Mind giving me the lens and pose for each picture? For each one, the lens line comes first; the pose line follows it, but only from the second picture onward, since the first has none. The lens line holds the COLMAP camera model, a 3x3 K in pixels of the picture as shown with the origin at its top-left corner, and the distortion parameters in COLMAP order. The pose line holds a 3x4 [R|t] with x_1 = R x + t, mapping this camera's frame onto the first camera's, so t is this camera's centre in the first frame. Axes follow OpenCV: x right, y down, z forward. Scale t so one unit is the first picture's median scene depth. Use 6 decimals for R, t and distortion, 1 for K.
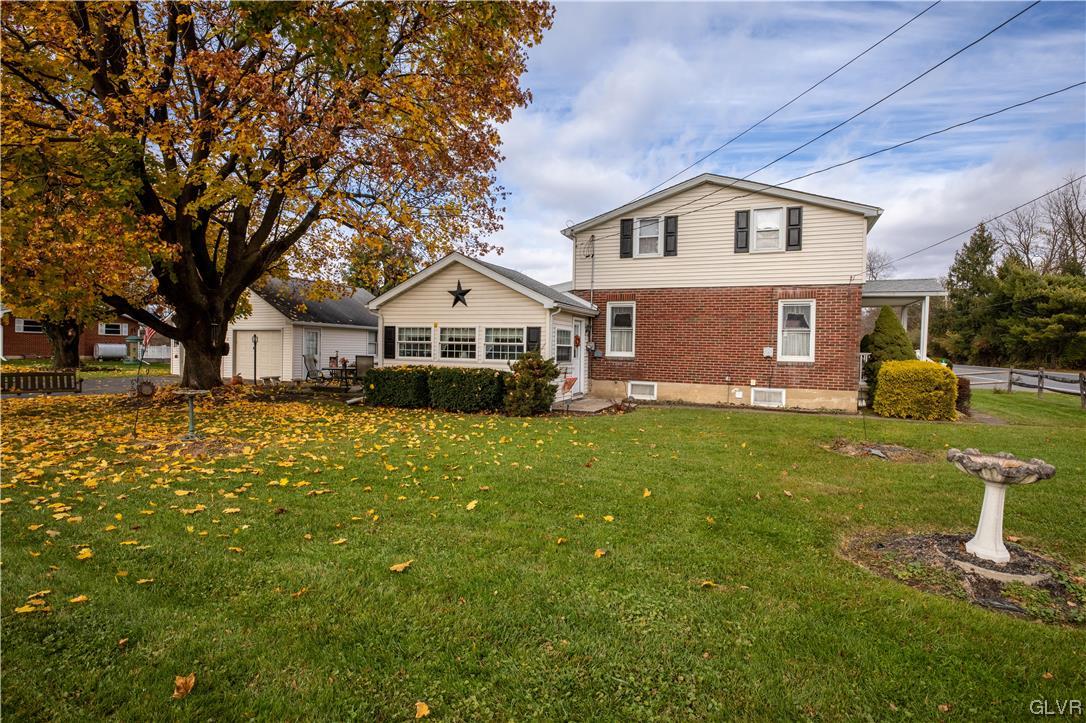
lens RADIAL K [[532.0, 0, 550.7], [0, 532.0, 360.0], [0, 0, 1]] dist [-0.023105, -0.002118]
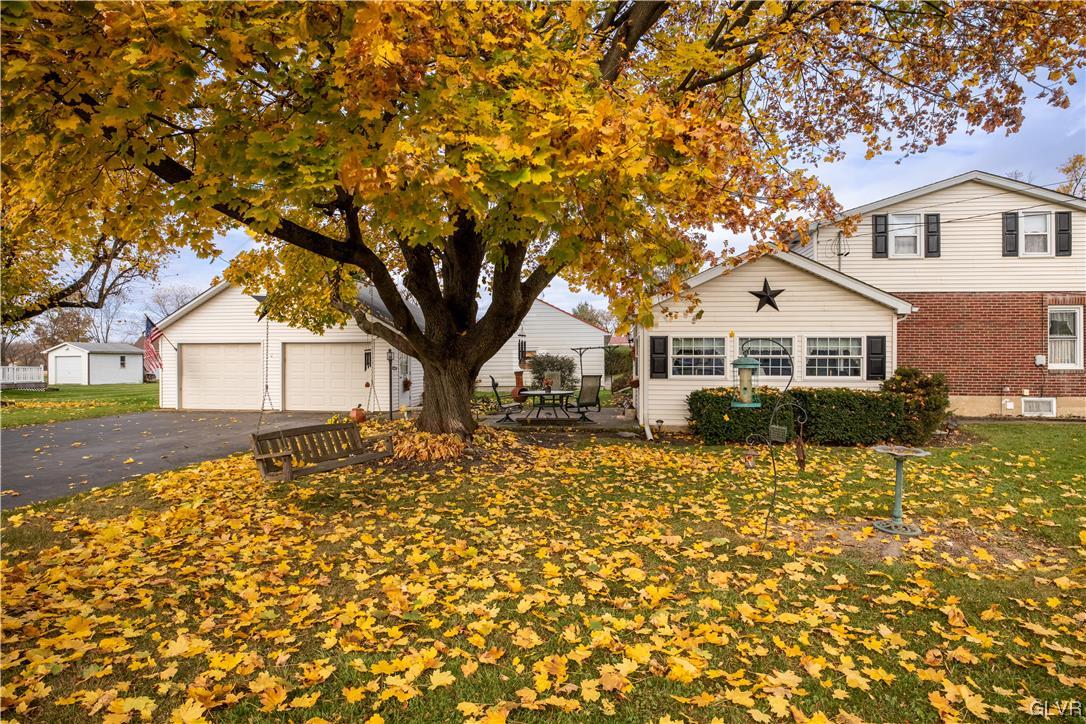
lens RADIAL K [[550.5, 0, 543.0], [0, 550.5, 362.0], [0, 0, 1]] dist [-0.021816, -0.005370]
pose [[0.962819, -0.021343, 0.269304, -0.710694], [0.025203, 0.999623, -0.010884, -0.023351], [-0.268970, 0.017267, 0.962994, 0.295226]]
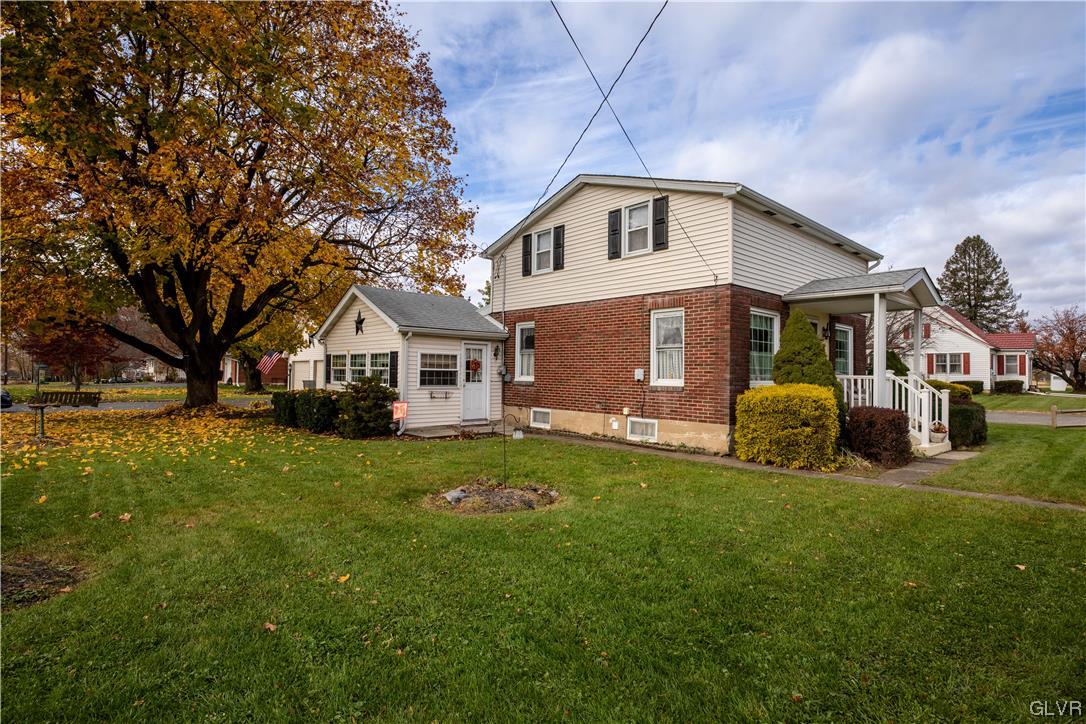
lens RADIAL K [[537.9, 0, 549.7], [0, 537.9, 359.9], [0, 0, 1]] dist [-0.021488, -0.005102]
pose [[0.909419, -0.018846, -0.415453, 0.619894], [-0.003641, 0.998574, -0.053268, 0.007182], [0.415864, 0.049955, 0.908054, 0.176398]]
